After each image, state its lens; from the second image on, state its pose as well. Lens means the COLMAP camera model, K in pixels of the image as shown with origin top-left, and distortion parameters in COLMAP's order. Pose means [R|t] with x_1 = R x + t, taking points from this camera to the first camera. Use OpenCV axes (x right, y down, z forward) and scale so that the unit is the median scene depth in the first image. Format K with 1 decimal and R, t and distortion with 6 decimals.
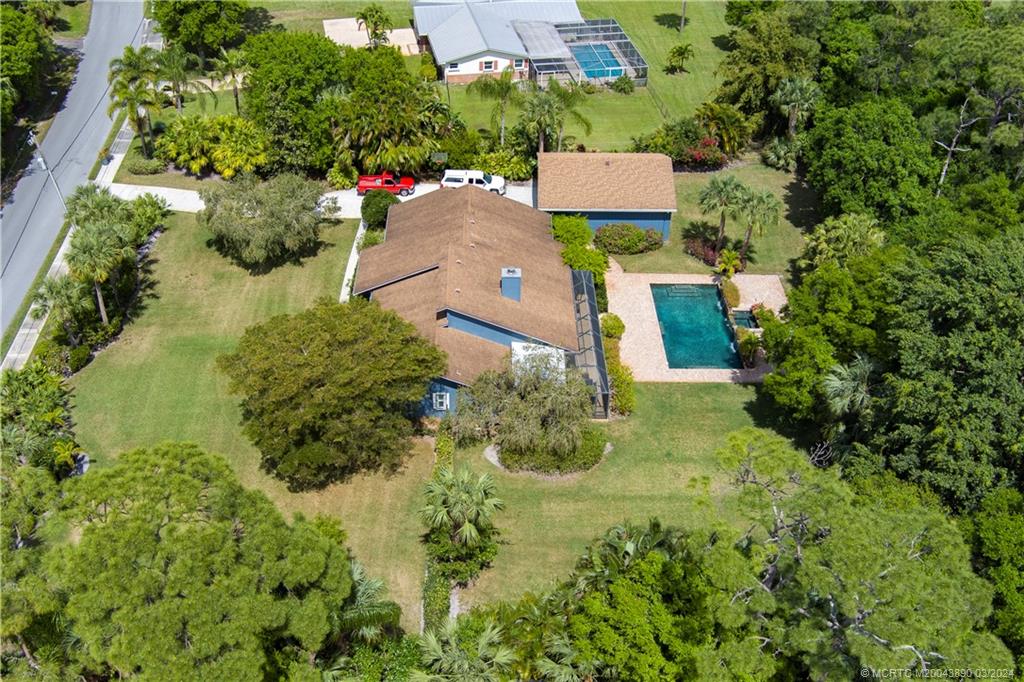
lens RADIAL K [[1071.2, 0, 509.6], [0, 1071.2, 331.6], [0, 0, 1]] dist [-0.007216, 0.000000]
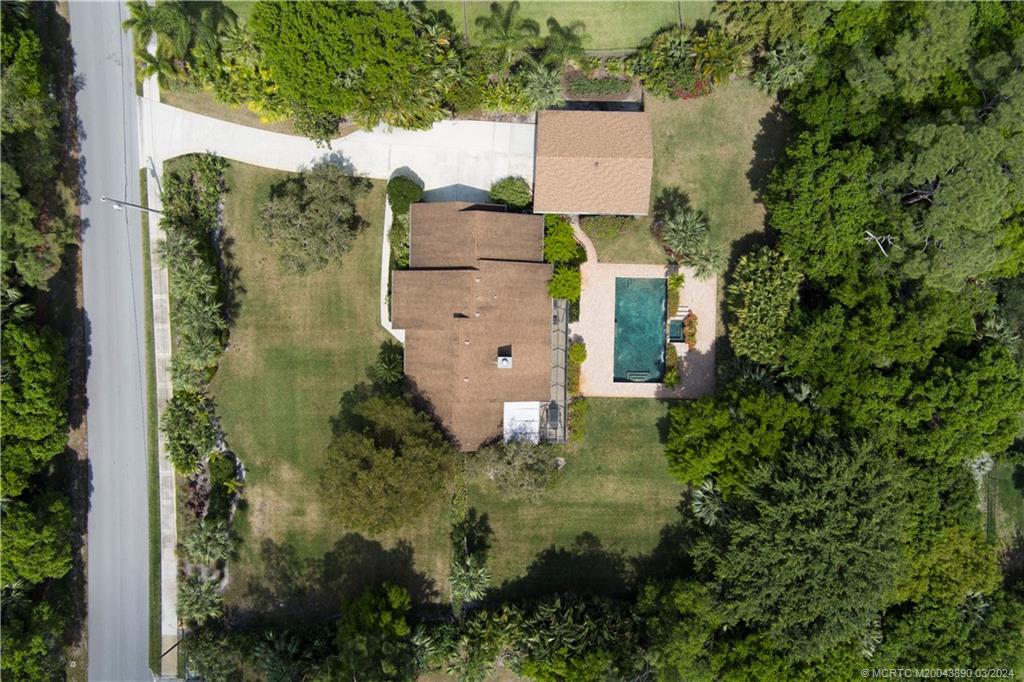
lens RADIAL K [[804.7, 0, 521.3], [0, 804.7, 338.7], [0, 0, 1]] dist [-0.006440, 0.009443]
pose [[0.999162, 0.040777, -0.003673, 0.022933], [-0.020344, 0.572337, 0.819766, -0.820149], [0.035530, -0.819004, 0.572686, 0.381348]]
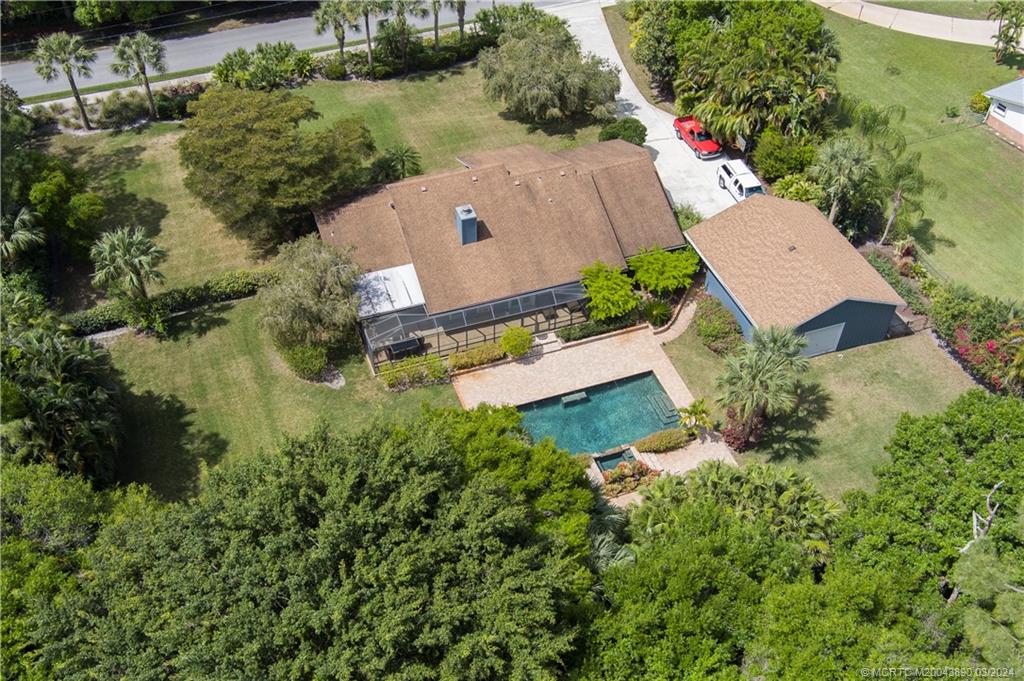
lens RADIAL K [[1051.3, 0, 512.7], [0, 1051.3, 344.5], [0, 0, 1]] dist [0.003234, 0.000000]
pose [[0.321900, 0.650785, -0.687648, 0.643012], [-0.567032, 0.714156, 0.410434, -0.331171], [0.758192, 0.257800, 0.598903, 0.450236]]
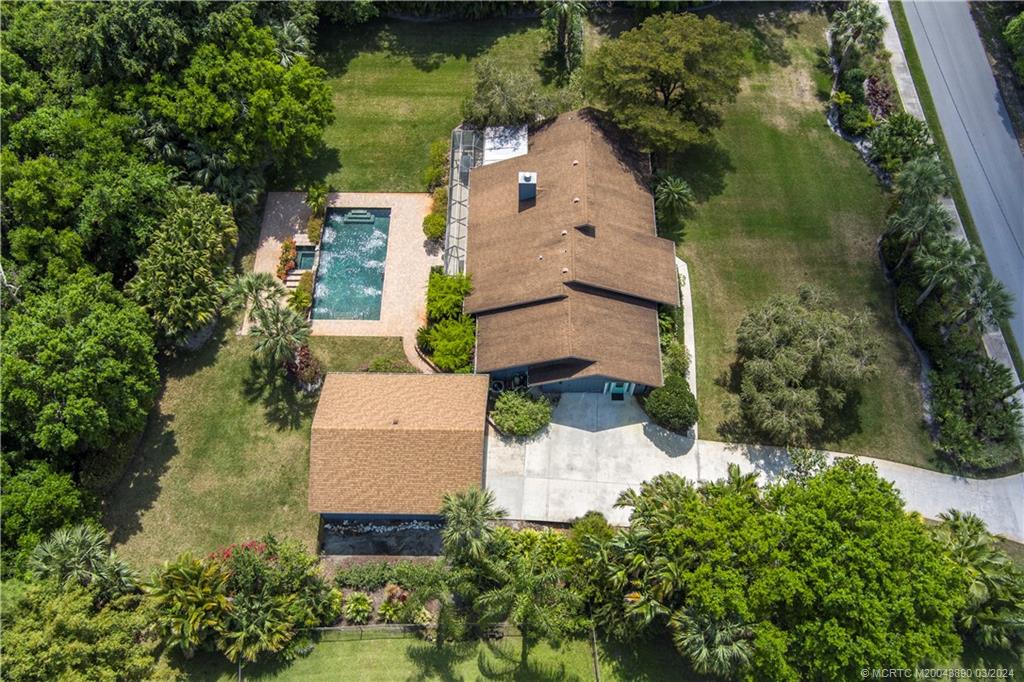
lens RADIAL K [[839.0, 0, 513.2], [0, 839.0, 346.6], [0, 0, 1]] dist [0.002623, 0.029436]
pose [[-0.999056, -0.043370, -0.002509, 0.009964], [0.003500, -0.137903, 0.990440, -0.819735], [-0.043302, 0.989496, 0.137925, 0.932332]]
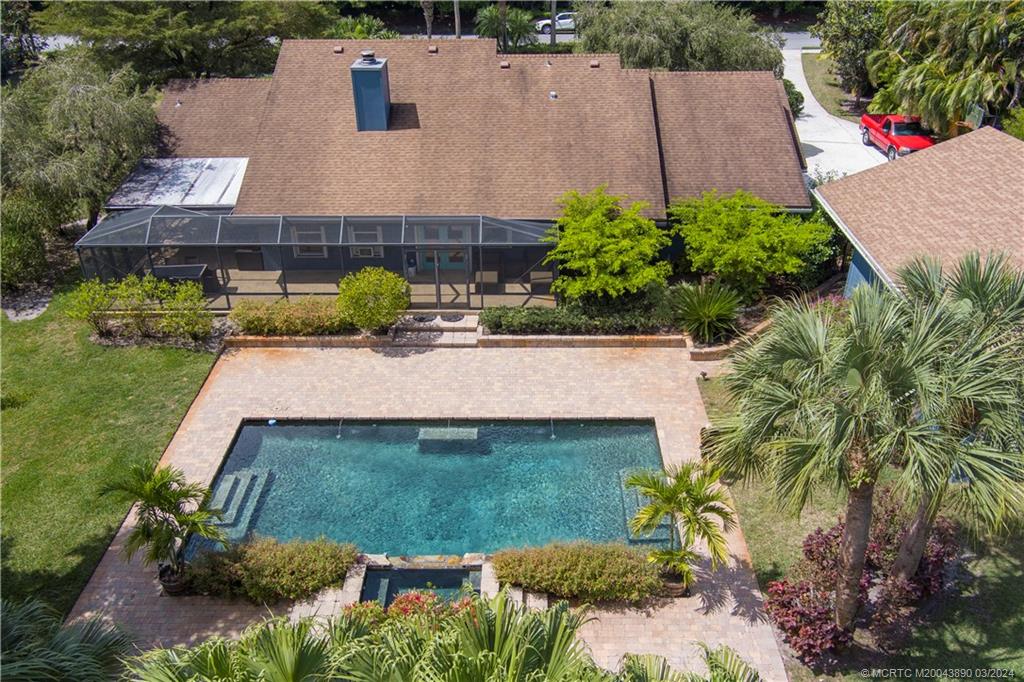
lens RADIAL K [[839.0, 0, 523.2], [0, 839.0, 358.3], [0, 0, 1]] dist [0.002623, 0.029436]
pose [[-0.027020, 0.505664, -0.862307, 0.356343], [-0.591489, 0.687319, 0.421584, -0.147380], [0.805860, 0.521436, 0.280524, 0.902812]]
